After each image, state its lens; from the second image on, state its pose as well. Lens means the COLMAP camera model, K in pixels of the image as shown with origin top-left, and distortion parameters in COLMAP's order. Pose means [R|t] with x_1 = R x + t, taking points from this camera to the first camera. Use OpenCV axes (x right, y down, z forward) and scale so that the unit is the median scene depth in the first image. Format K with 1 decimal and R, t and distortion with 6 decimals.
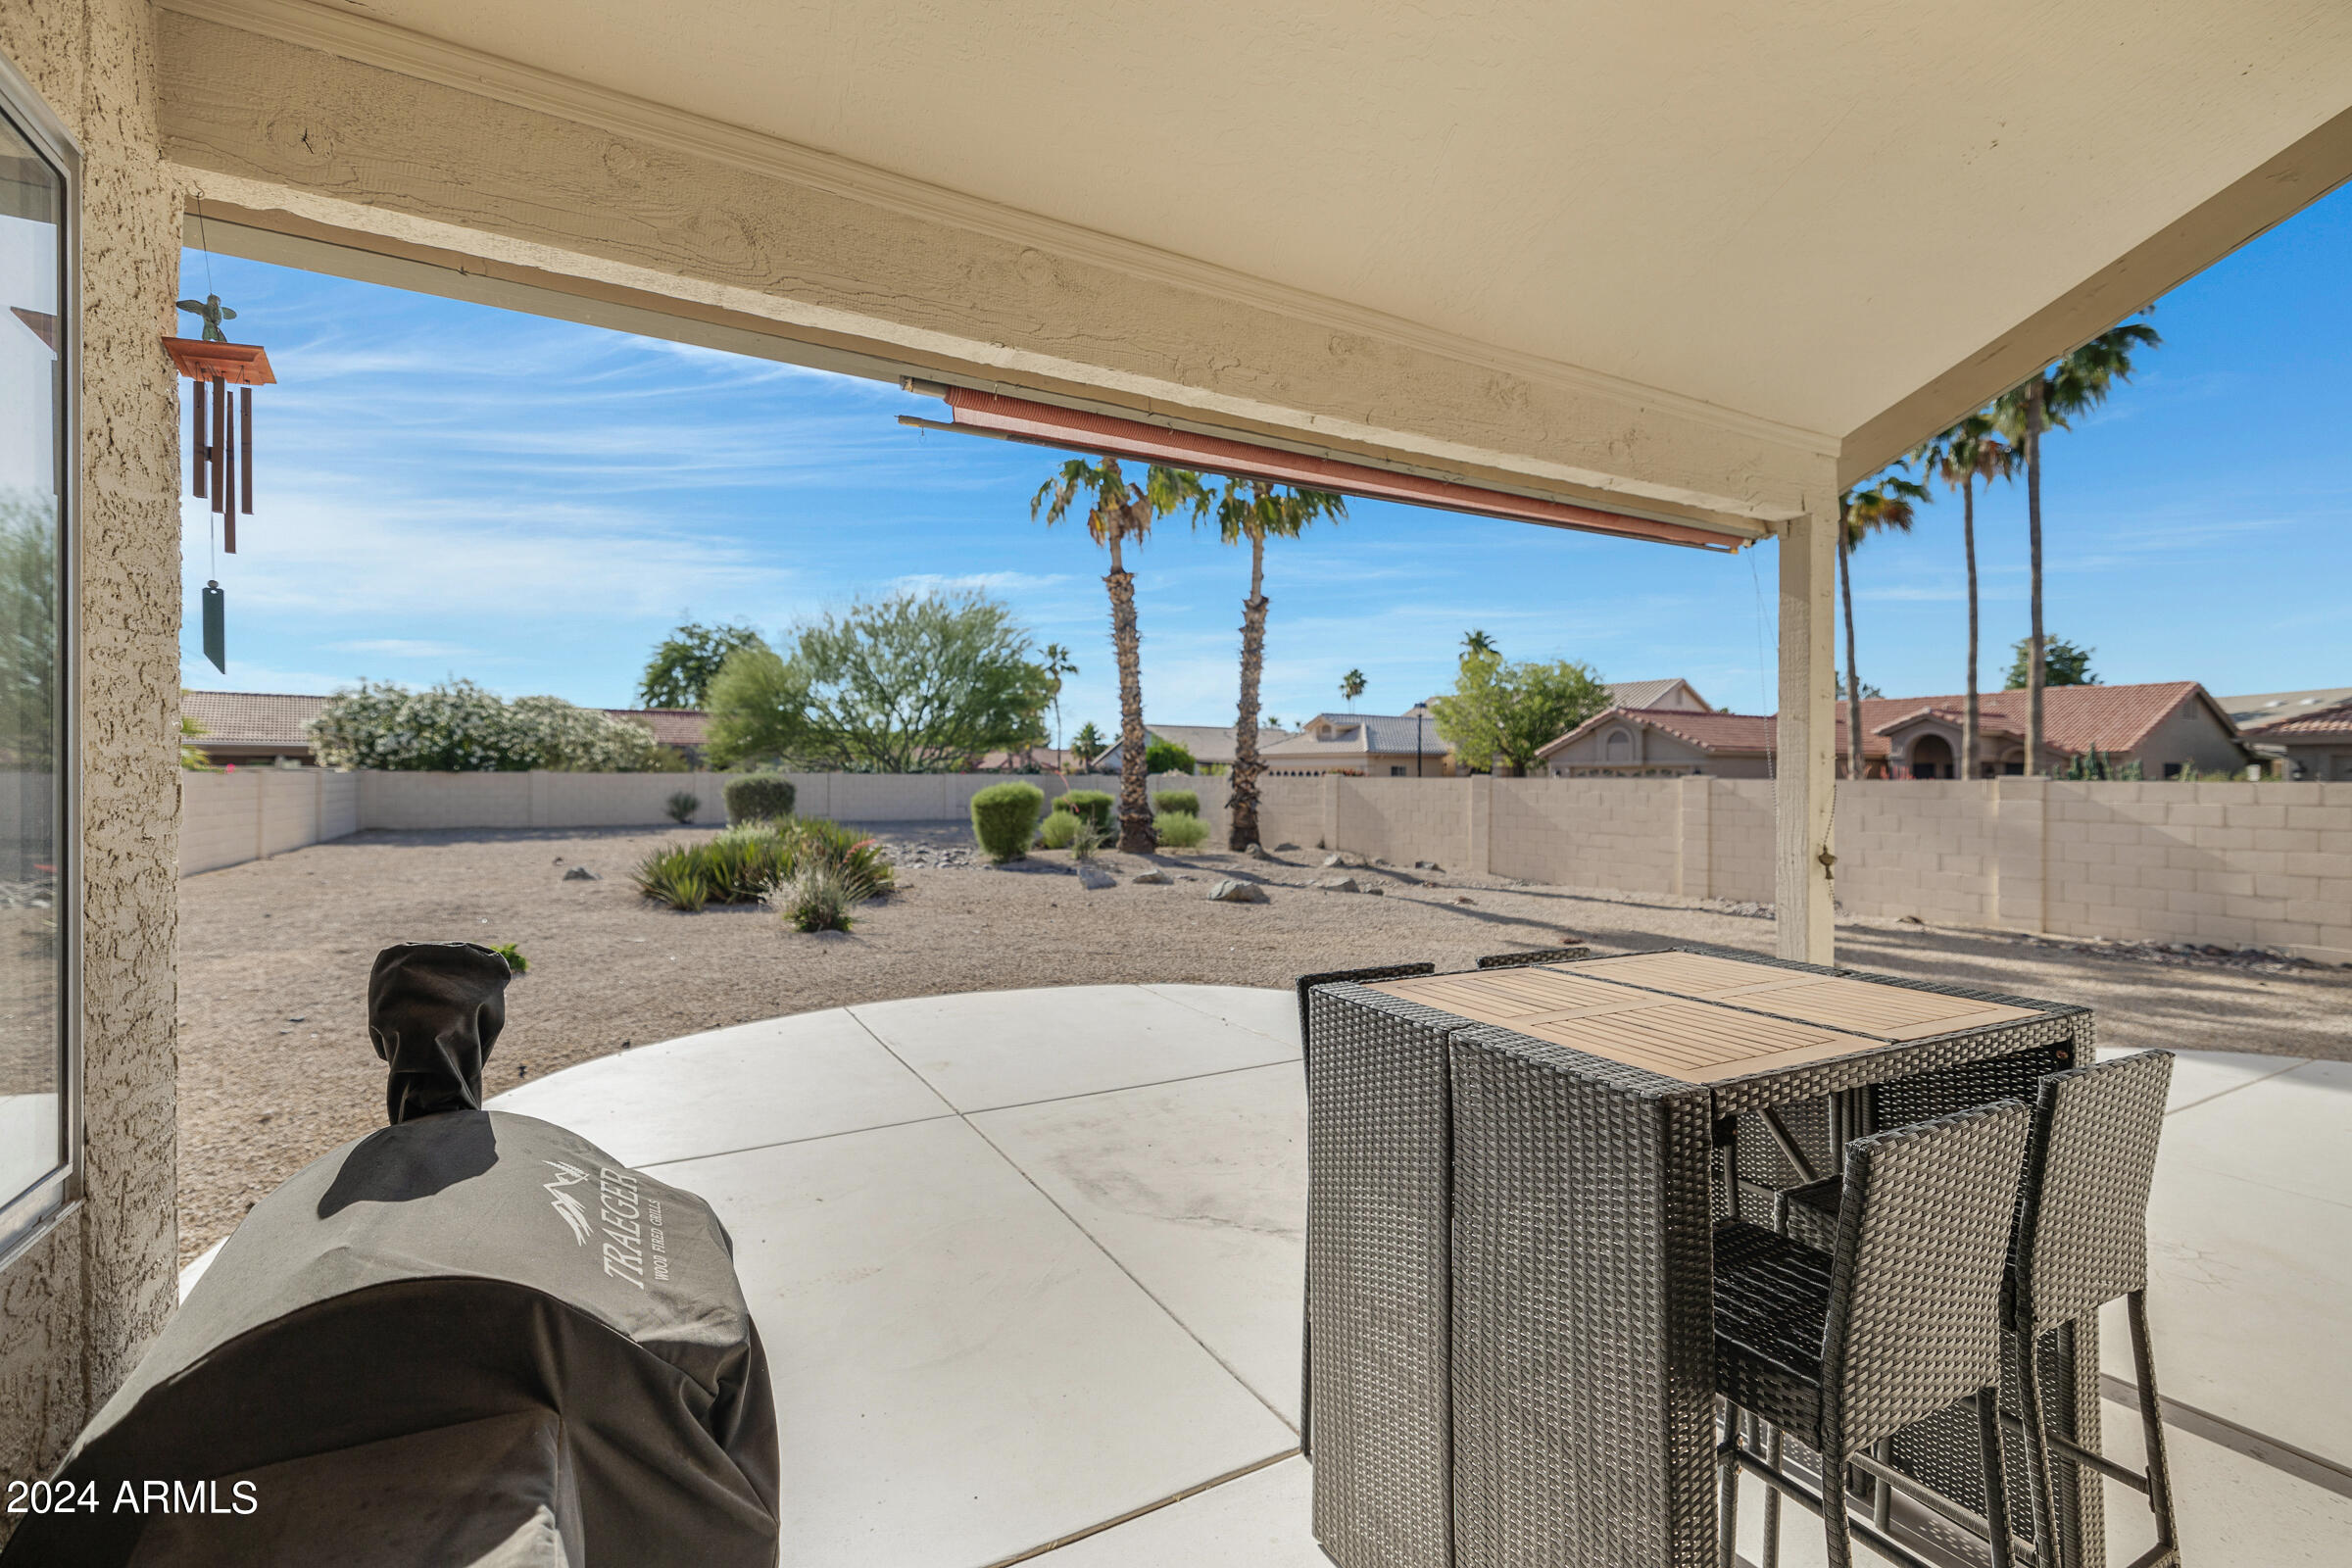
lens RADIAL K [[994.0, 0, 1157.1], [0, 994.0, 775.8], [0, 0, 1]] dist [0.001523, -0.002347]
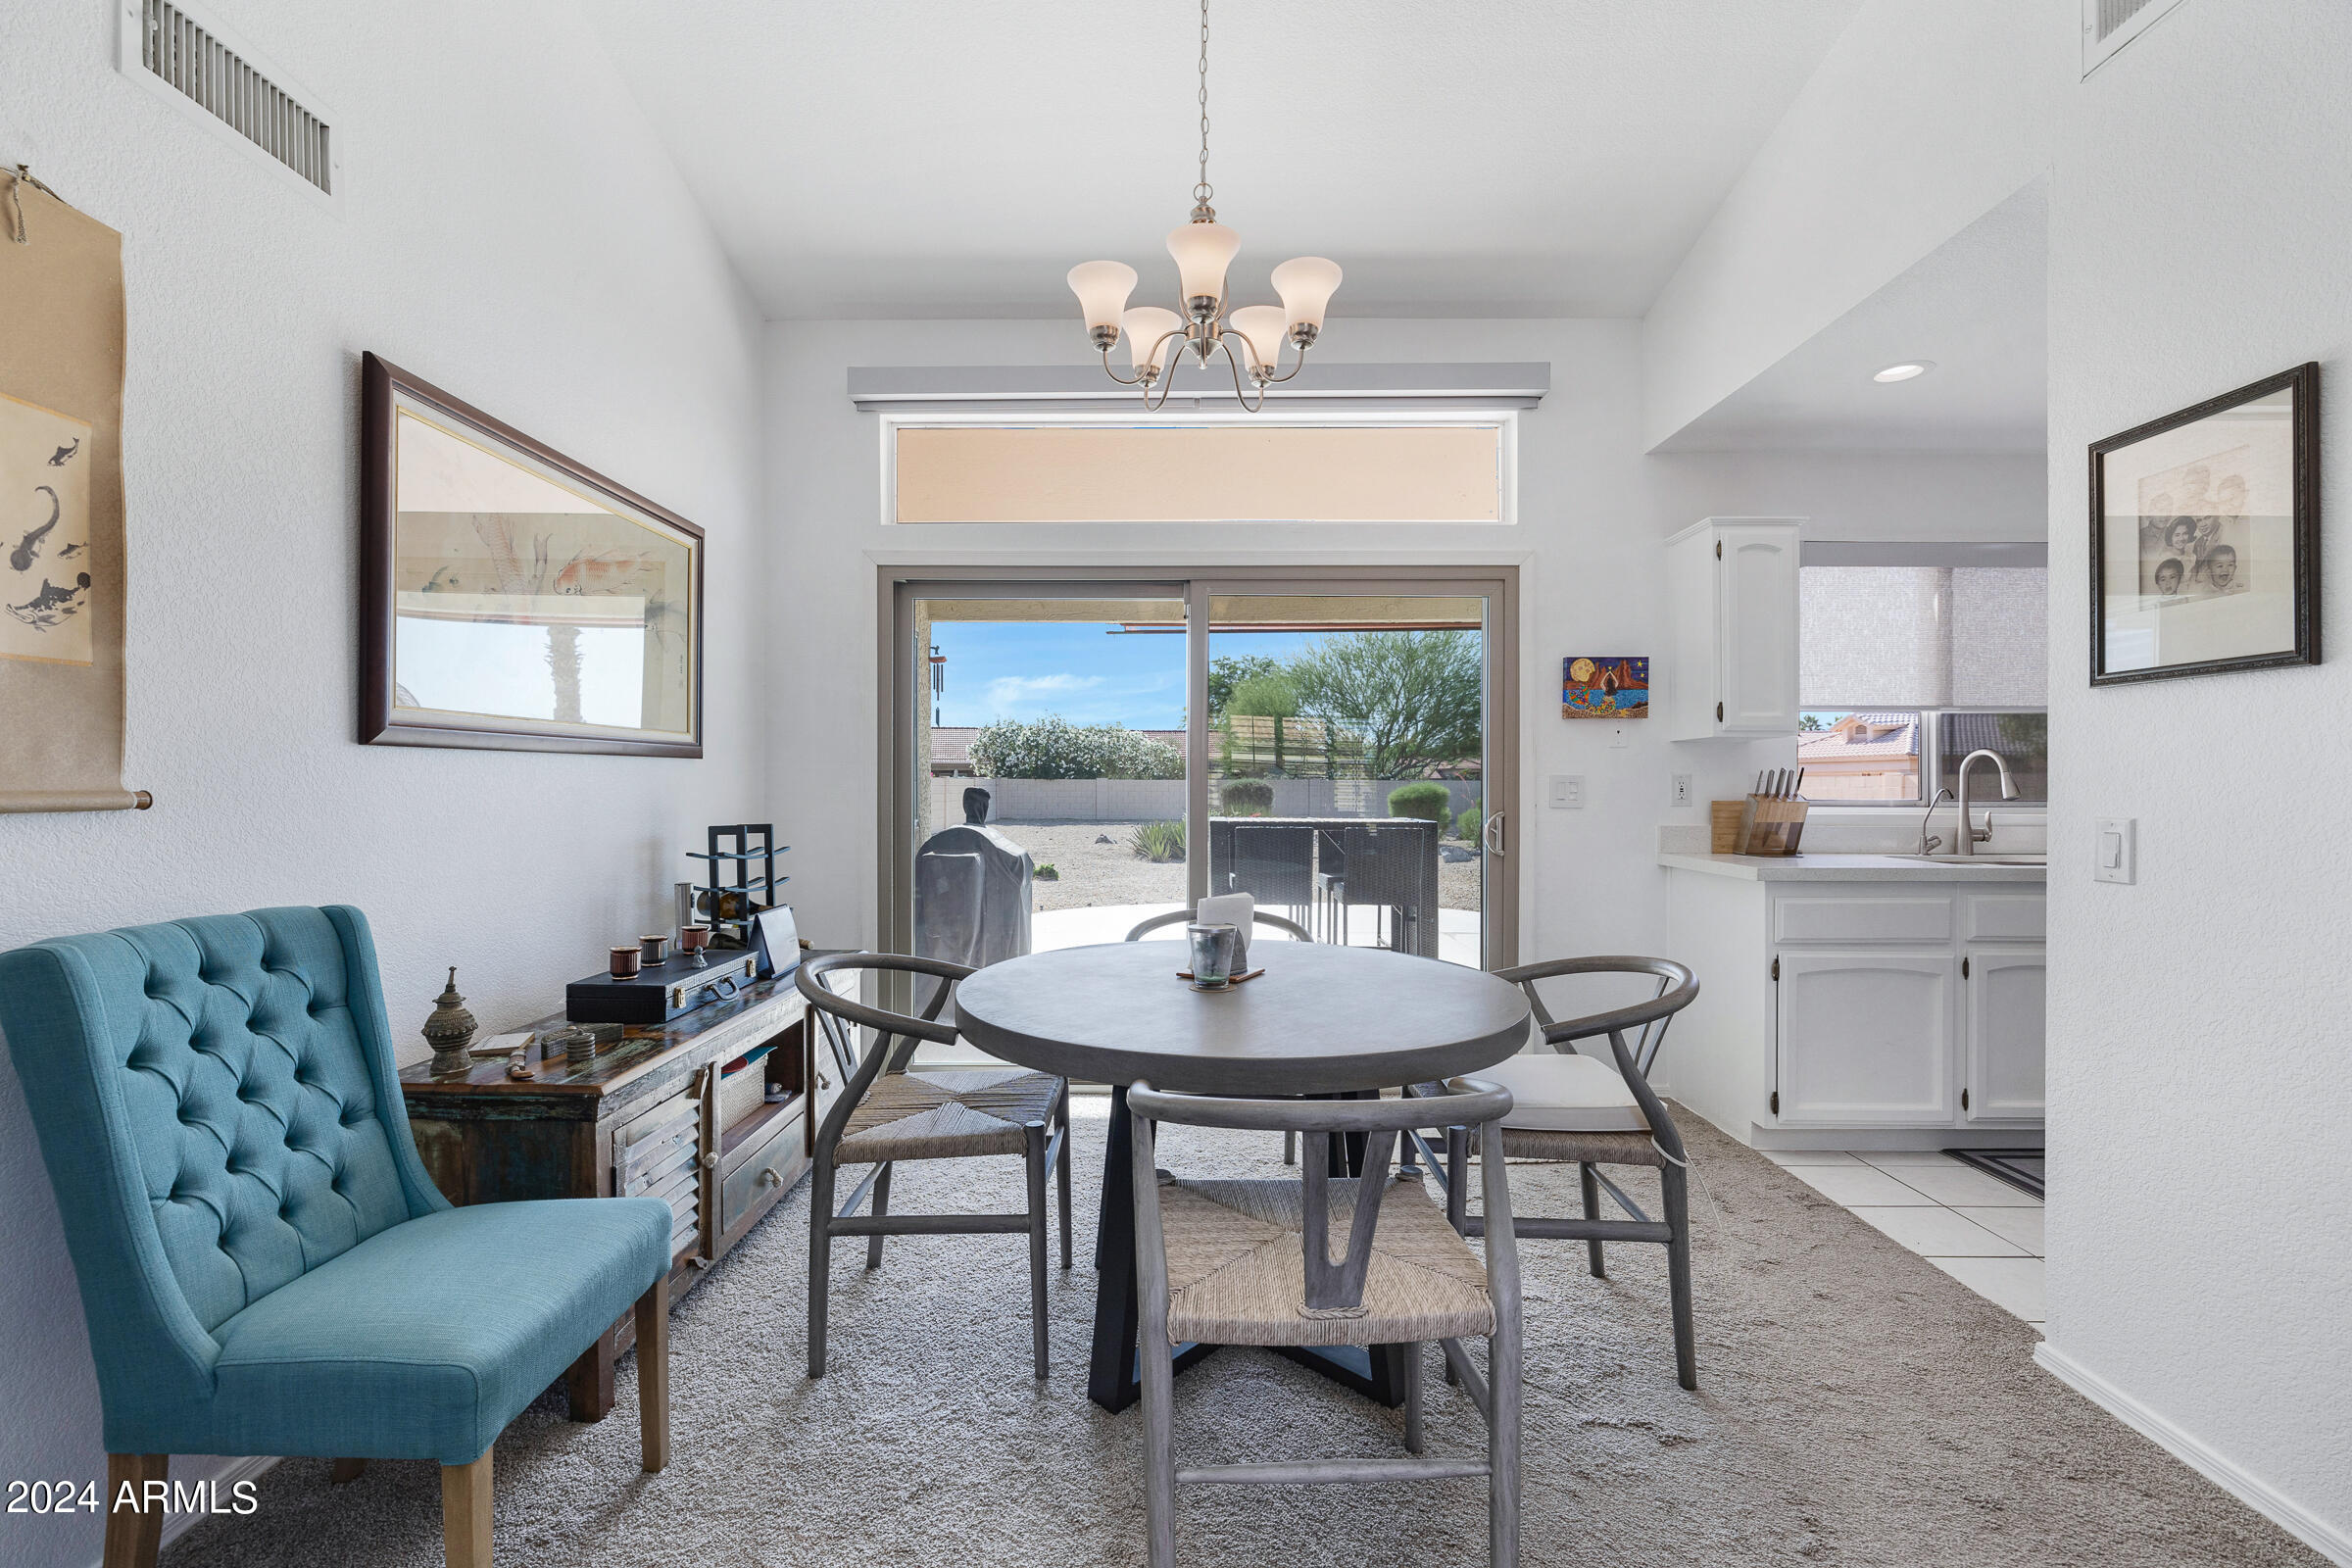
lens RADIAL K [[994.0, 0, 1164.1], [0, 994.0, 788.2], [0, 0, 1]] dist [0.001523, -0.002347]
pose [[0.869089, -0.001236, -0.494655, 0.122351], [0.000626, 0.999999, -0.001400, 0.010340], [0.494656, 0.000907, 0.869089, -0.135501]]
